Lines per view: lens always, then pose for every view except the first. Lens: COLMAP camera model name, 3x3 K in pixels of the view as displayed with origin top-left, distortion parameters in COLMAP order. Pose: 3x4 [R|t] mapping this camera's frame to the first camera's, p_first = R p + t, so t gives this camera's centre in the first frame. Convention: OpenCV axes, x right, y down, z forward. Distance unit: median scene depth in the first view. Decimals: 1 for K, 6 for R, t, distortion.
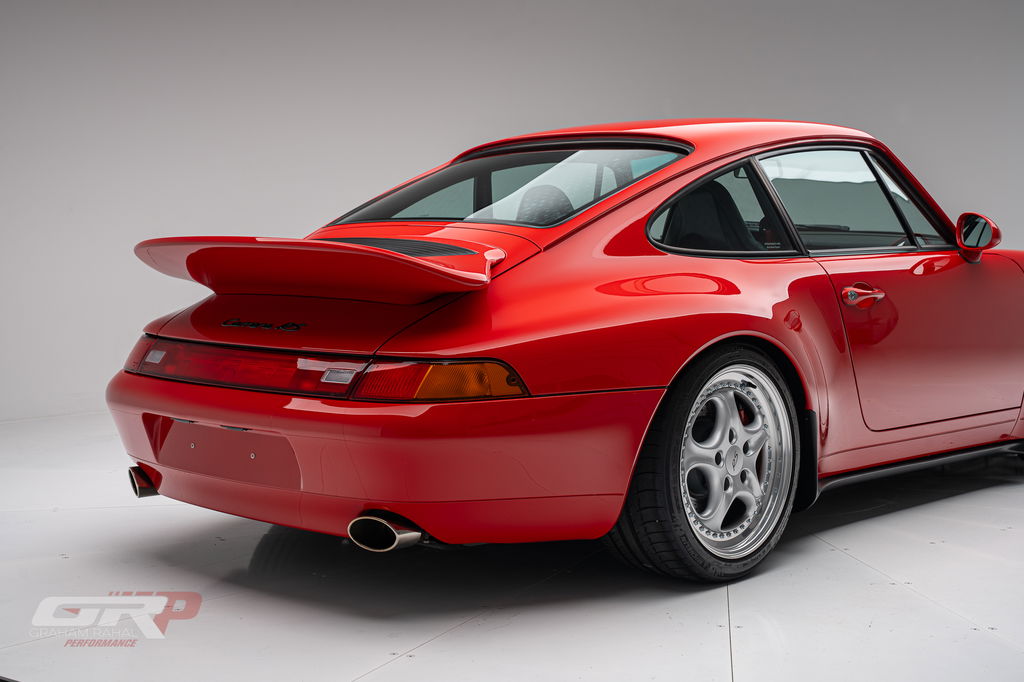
lens RADIAL K [[1488.5, 0, 512.0], [0, 1488.5, 341.0], [0, 0, 1]] dist [0.152878, 0.054147]
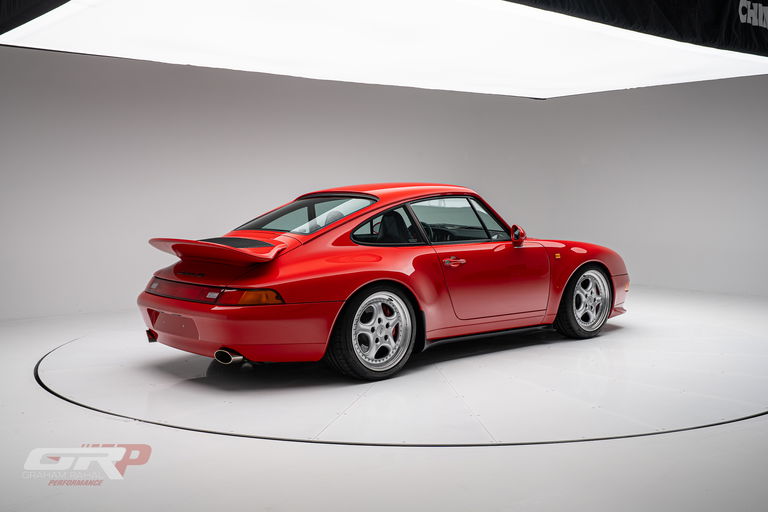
lens RADIAL K [[881.1, 0, 384.0], [0, 881.1, 256.0], [0, 0, 1]] dist [-0.001368, -0.003071]
pose [[0.996517, 0.005512, -0.083202, 0.270563], [-0.006712, 0.999877, -0.014151, -0.021793], [0.083114, 0.014660, 0.996432, -0.431258]]
